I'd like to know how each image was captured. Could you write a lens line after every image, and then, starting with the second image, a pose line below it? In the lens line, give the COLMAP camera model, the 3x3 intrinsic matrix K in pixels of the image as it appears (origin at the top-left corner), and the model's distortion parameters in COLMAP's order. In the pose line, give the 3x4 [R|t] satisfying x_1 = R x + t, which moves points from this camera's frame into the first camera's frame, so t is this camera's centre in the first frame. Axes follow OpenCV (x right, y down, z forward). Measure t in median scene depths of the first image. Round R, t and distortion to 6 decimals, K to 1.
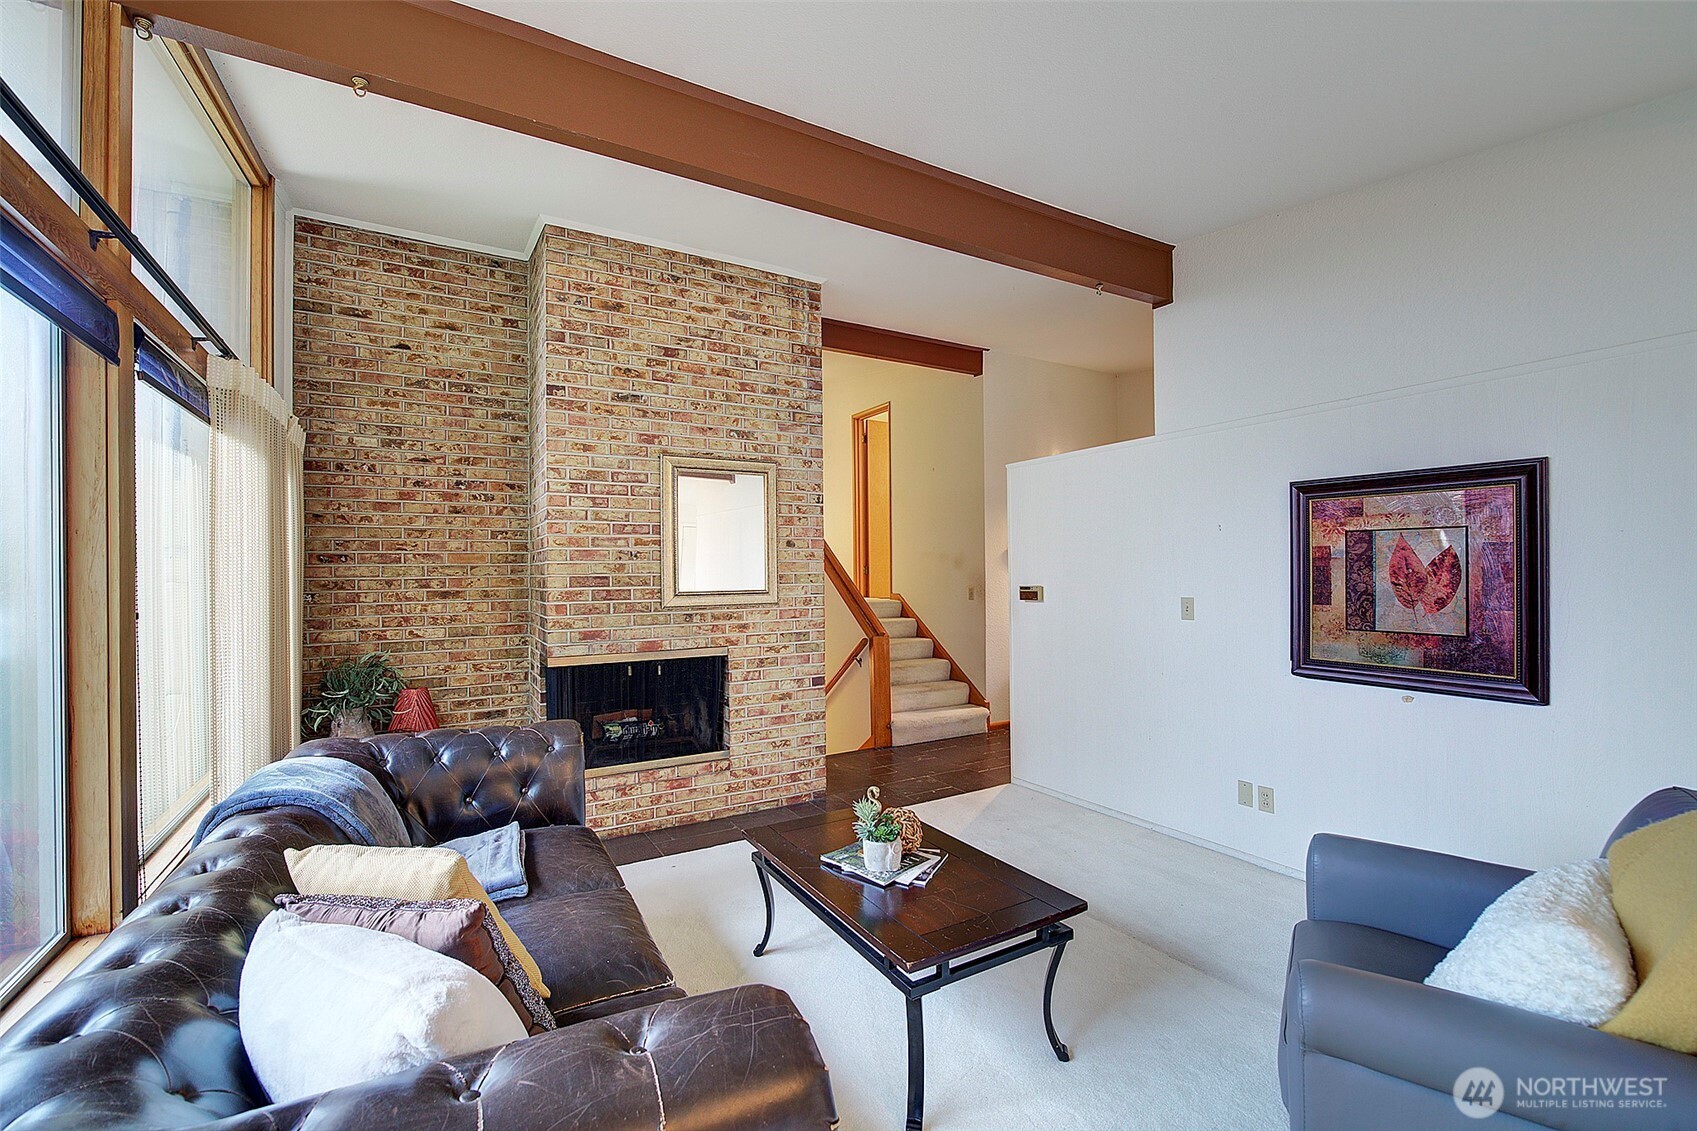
lens RADIAL K [[722.7, 0, 848.5], [0, 722.7, 565.5], [0, 0, 1]] dist [-0.012615, -0.000341]
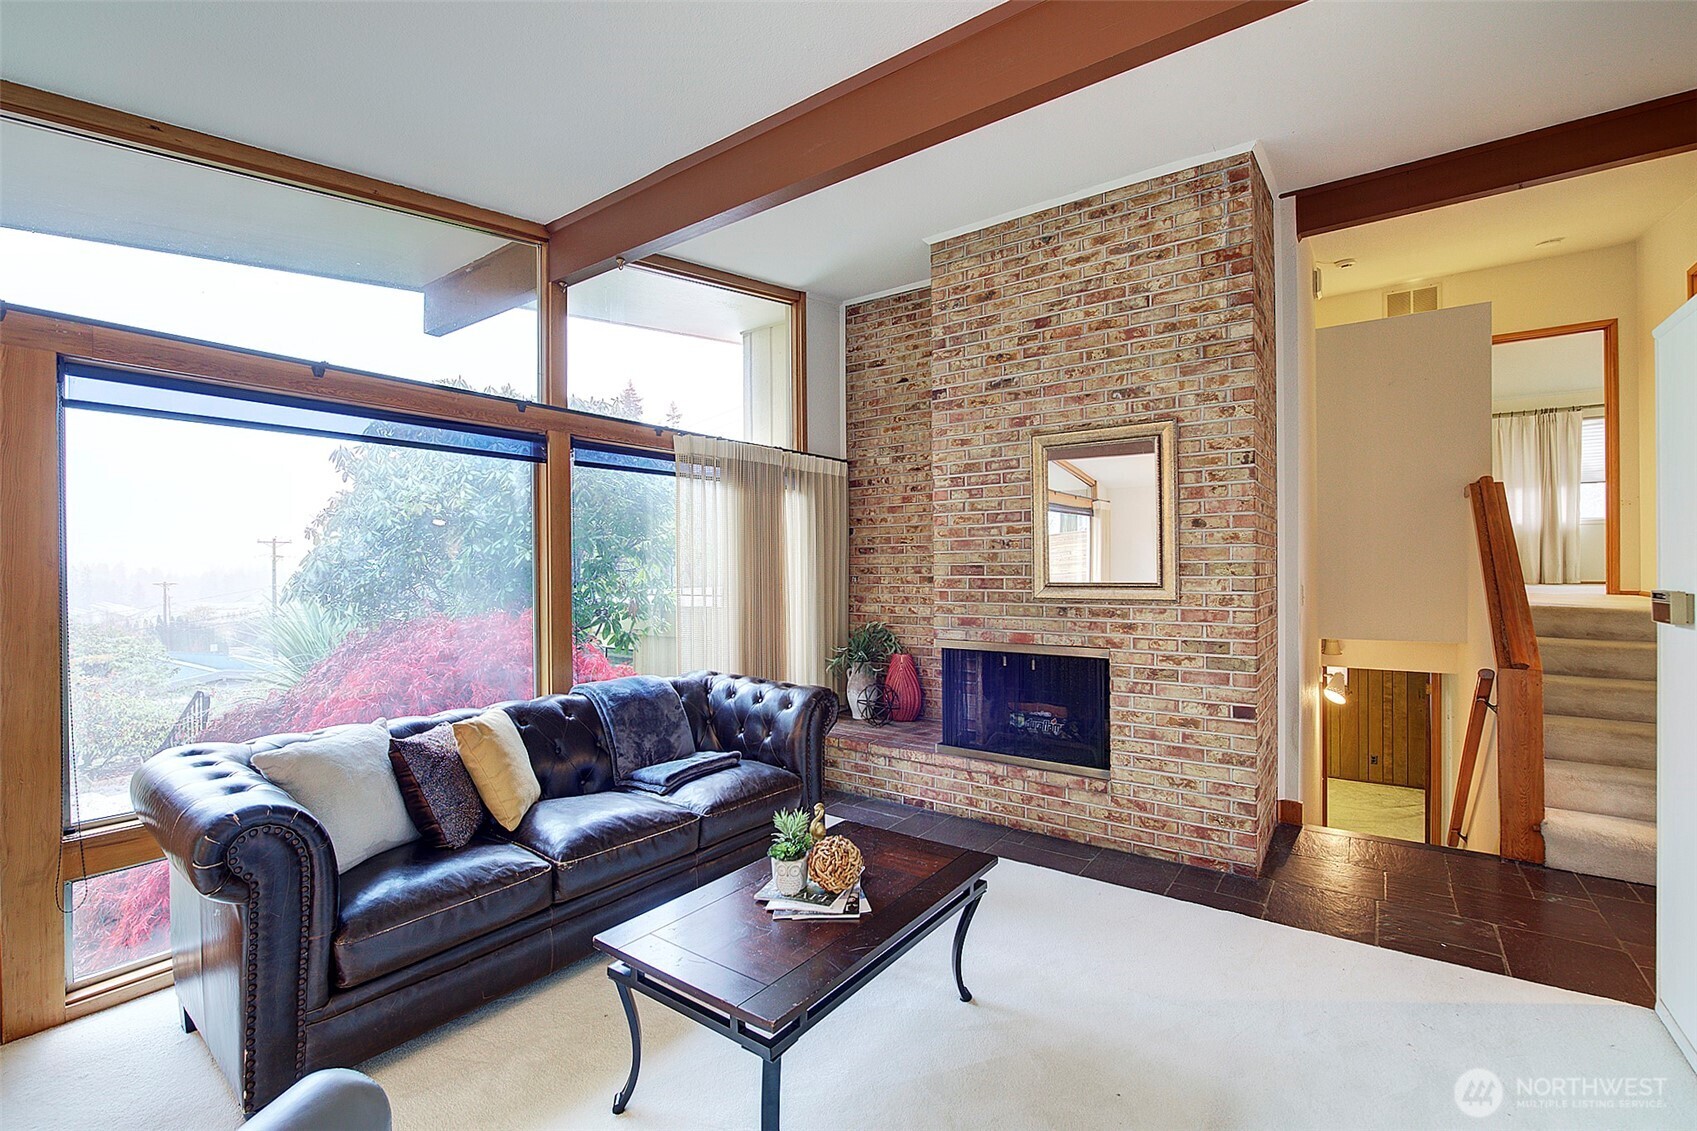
lens RADIAL K [[737.9, 0, 848.5], [0, 737.9, 565.5], [0, 0, 1]] dist [-0.010790, 0.000316]
pose [[0.404779, 0.006799, -0.914389, 0.512904], [0.013789, 0.999813, 0.013538, -0.001241], [0.914311, -0.018088, 0.404610, 0.384522]]
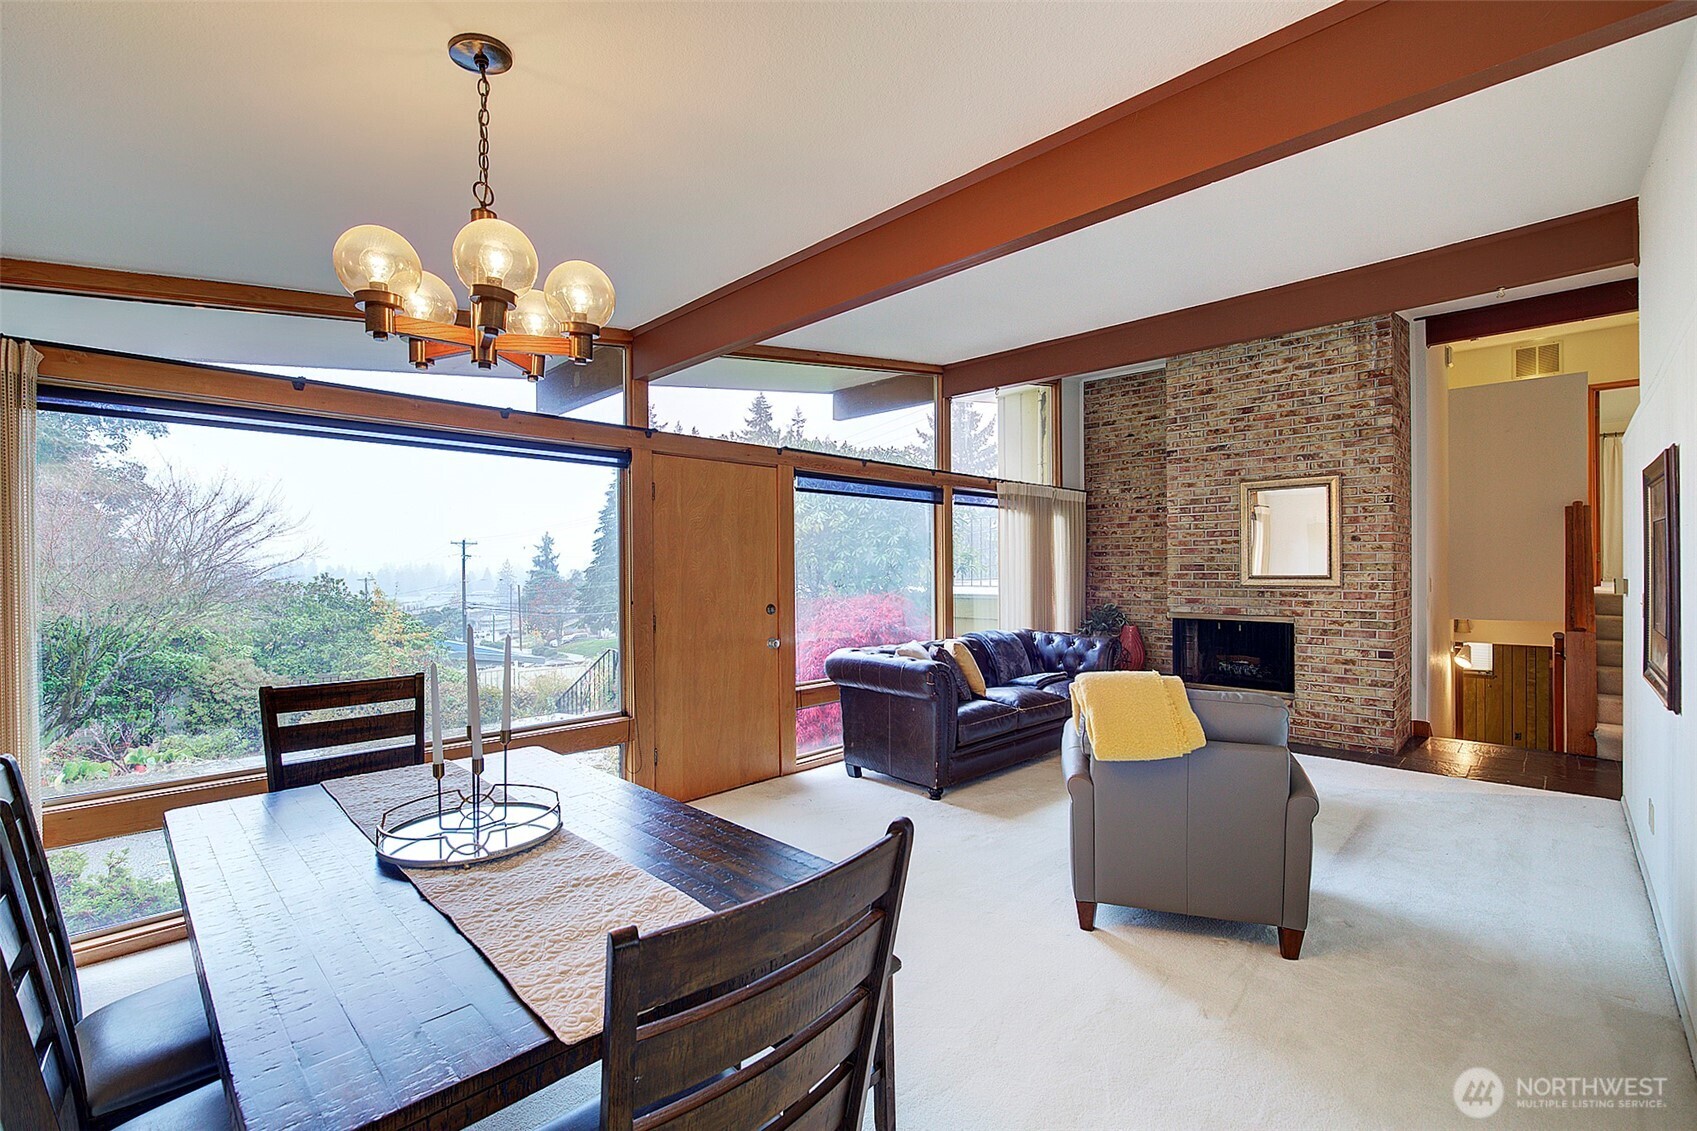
lens RADIAL K [[737.9, 0, 848.5], [0, 737.9, 565.5], [0, 0, 1]] dist [-0.010790, 0.000316]
pose [[0.261698, 0.008831, -0.965109, 0.966988], [0.013710, 0.999823, 0.012867, -0.013232], [0.965052, -0.016599, 0.261531, -0.164844]]
